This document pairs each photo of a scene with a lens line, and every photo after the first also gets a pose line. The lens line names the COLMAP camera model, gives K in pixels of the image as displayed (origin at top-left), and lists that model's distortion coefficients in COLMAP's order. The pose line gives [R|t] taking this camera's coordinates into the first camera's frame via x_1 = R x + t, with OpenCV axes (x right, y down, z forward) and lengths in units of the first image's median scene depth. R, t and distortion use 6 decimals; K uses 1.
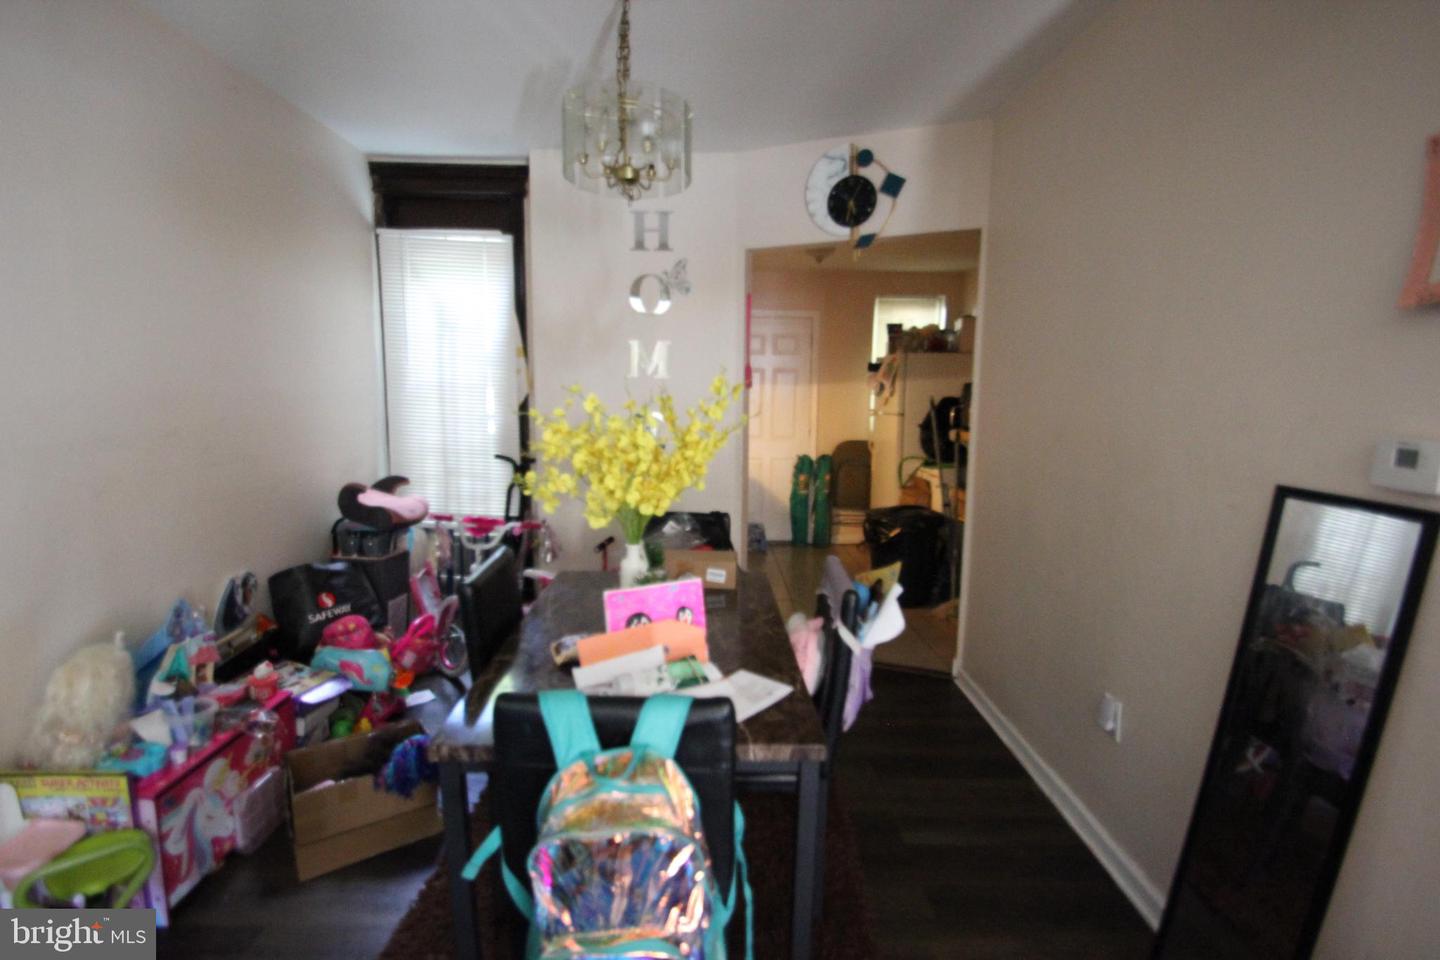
lens RADIAL K [[670.1, 0, 716.1], [0, 670.1, 477.0], [0, 0, 1]] dist [0.000726, -0.000273]
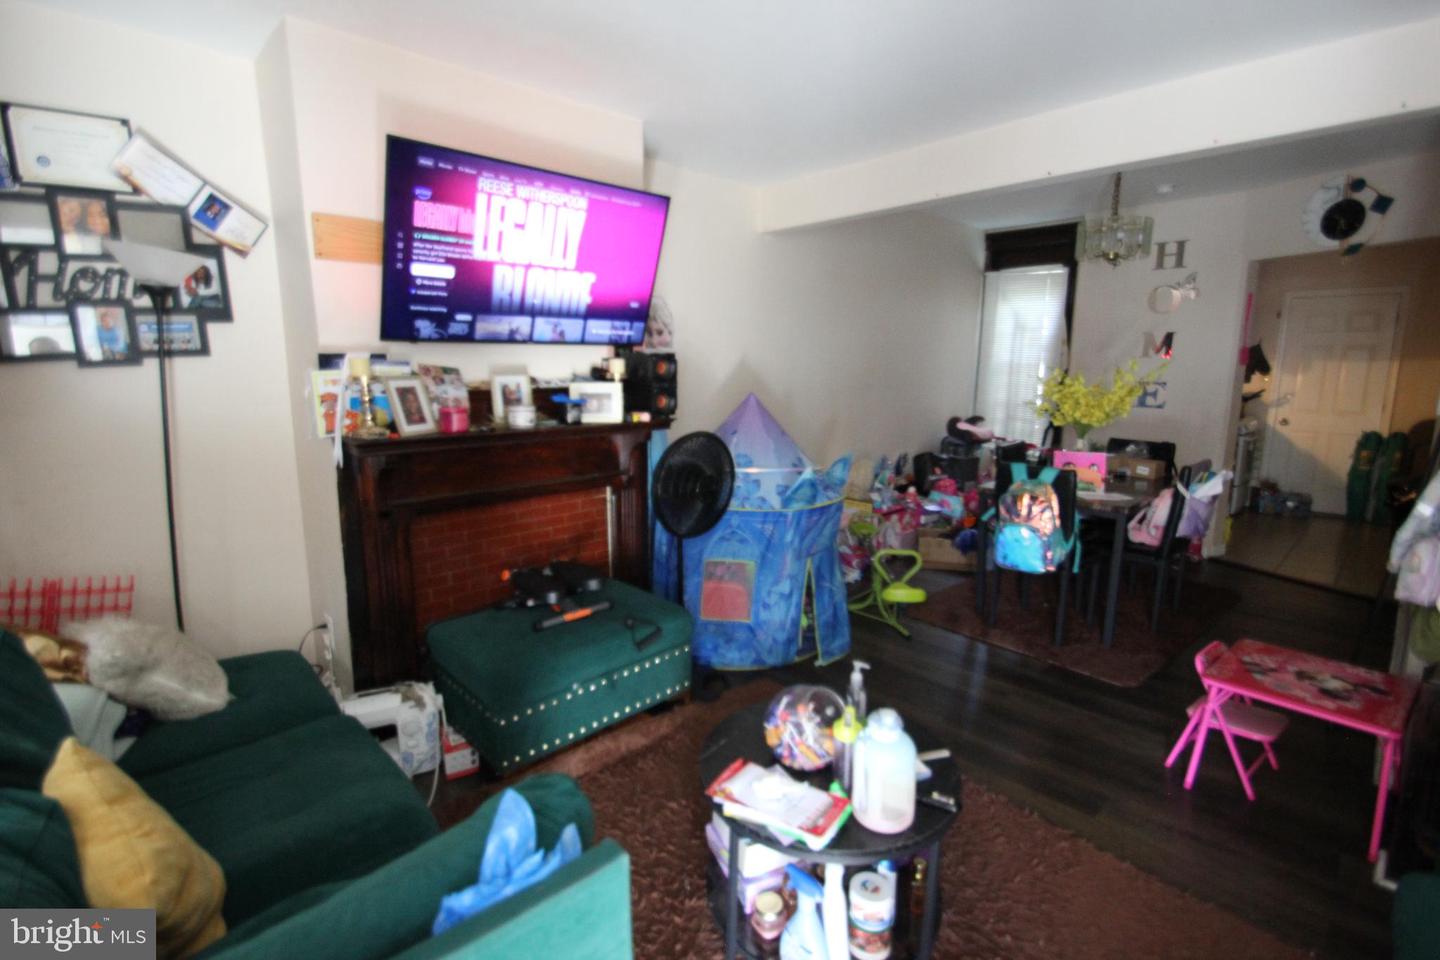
lens RADIAL K [[670.1, 0, 716.1], [0, 670.1, 477.0], [0, 0, 1]] dist [0.000726, -0.000273]
pose [[0.677509, 0.117535, -0.726063, 0.377210], [-0.093325, 0.992908, 0.073648, 0.098713], [0.729570, 0.017863, 0.683673, -0.751140]]
